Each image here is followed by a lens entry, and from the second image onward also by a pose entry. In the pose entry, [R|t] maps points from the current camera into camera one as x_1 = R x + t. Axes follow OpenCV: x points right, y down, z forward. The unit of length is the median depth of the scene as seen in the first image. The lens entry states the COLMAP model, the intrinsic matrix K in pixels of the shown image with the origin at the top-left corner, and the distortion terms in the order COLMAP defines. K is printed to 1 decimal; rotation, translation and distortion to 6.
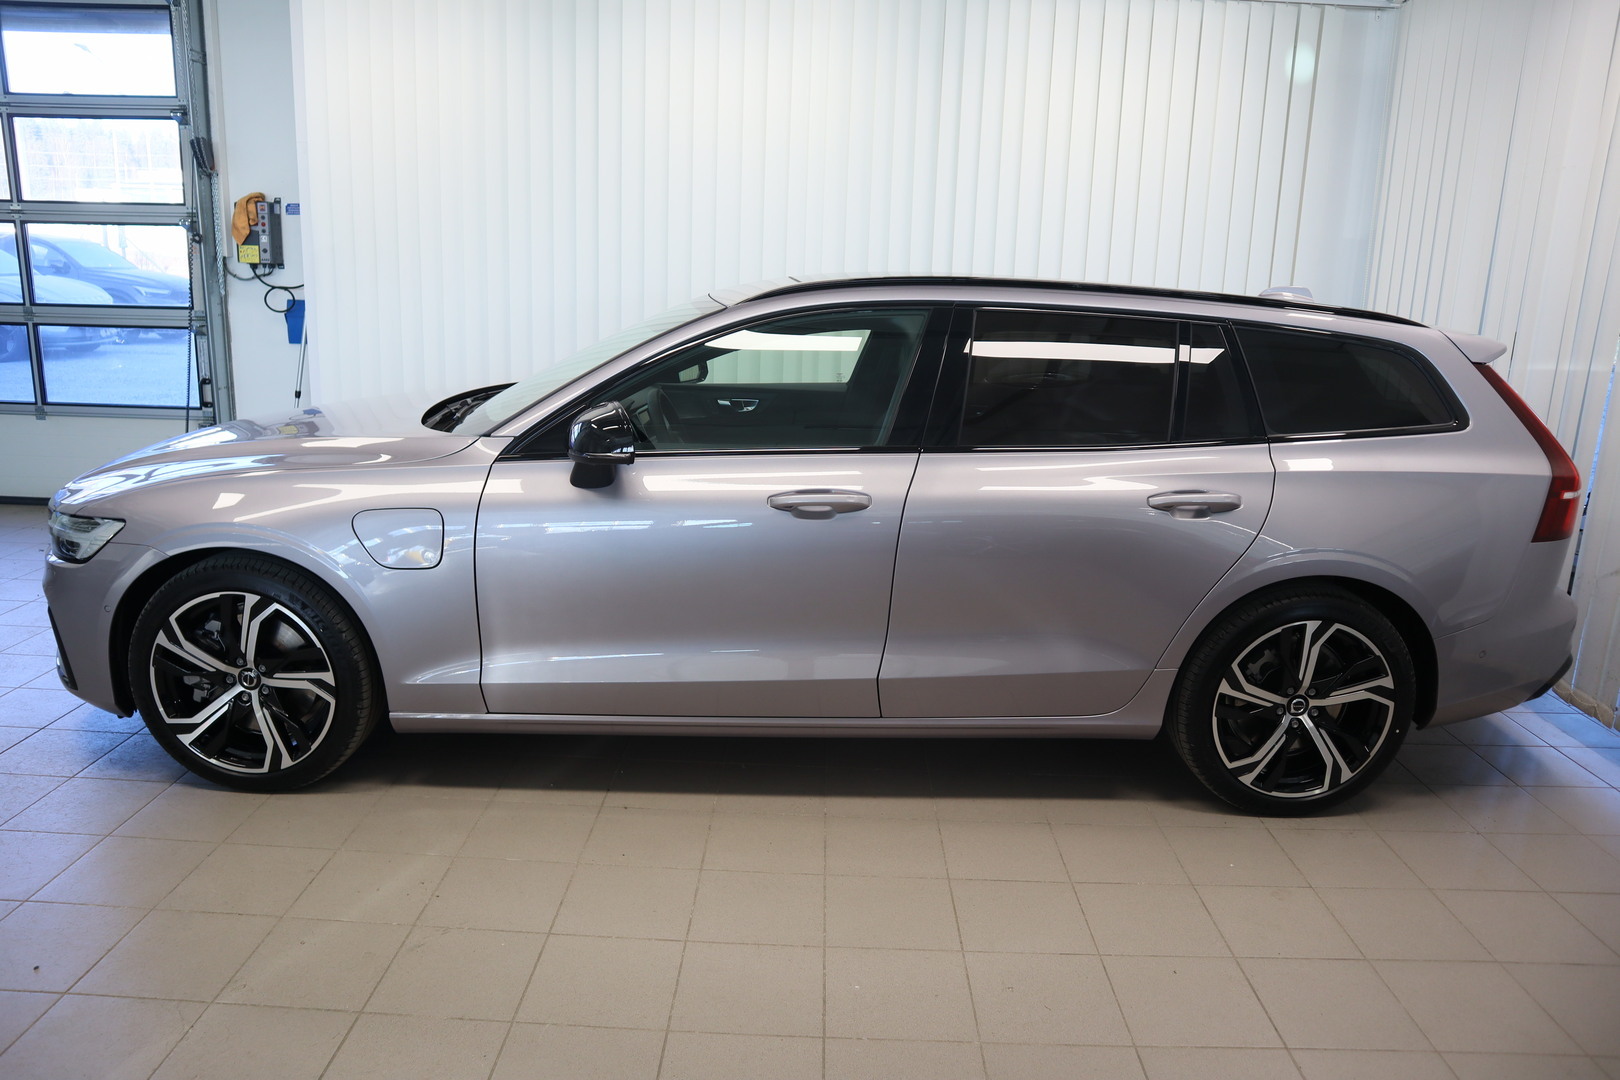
lens RADIAL K [[1162.9, 0, 810.0], [0, 1162.9, 540.0], [0, 0, 1]] dist [-0.094520, 0.057549]
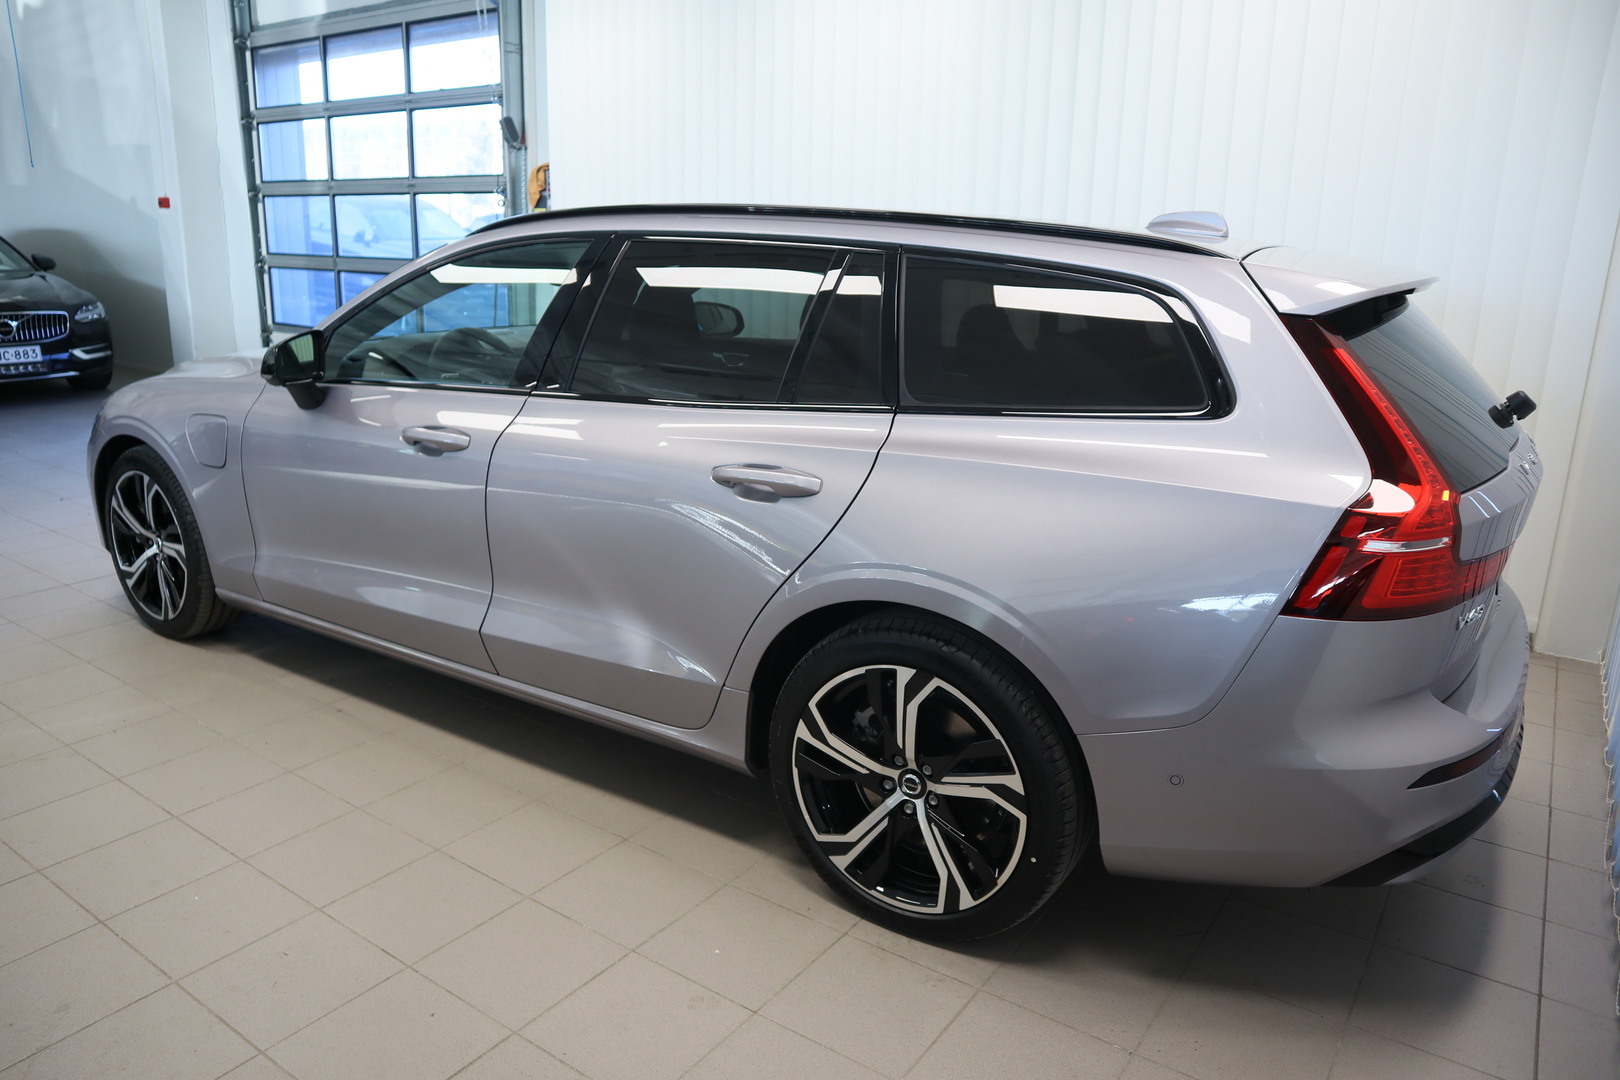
lens RADIAL K [[1162.9, 0, 810.0], [0, 1162.9, 540.0], [0, 0, 1]] dist [-0.094520, 0.057549]
pose [[0.813266, 0.134009, -0.566251, 0.450220], [-0.127502, 0.990511, 0.051292, -0.021063], [0.567752, 0.030484, 0.822635, 0.213132]]
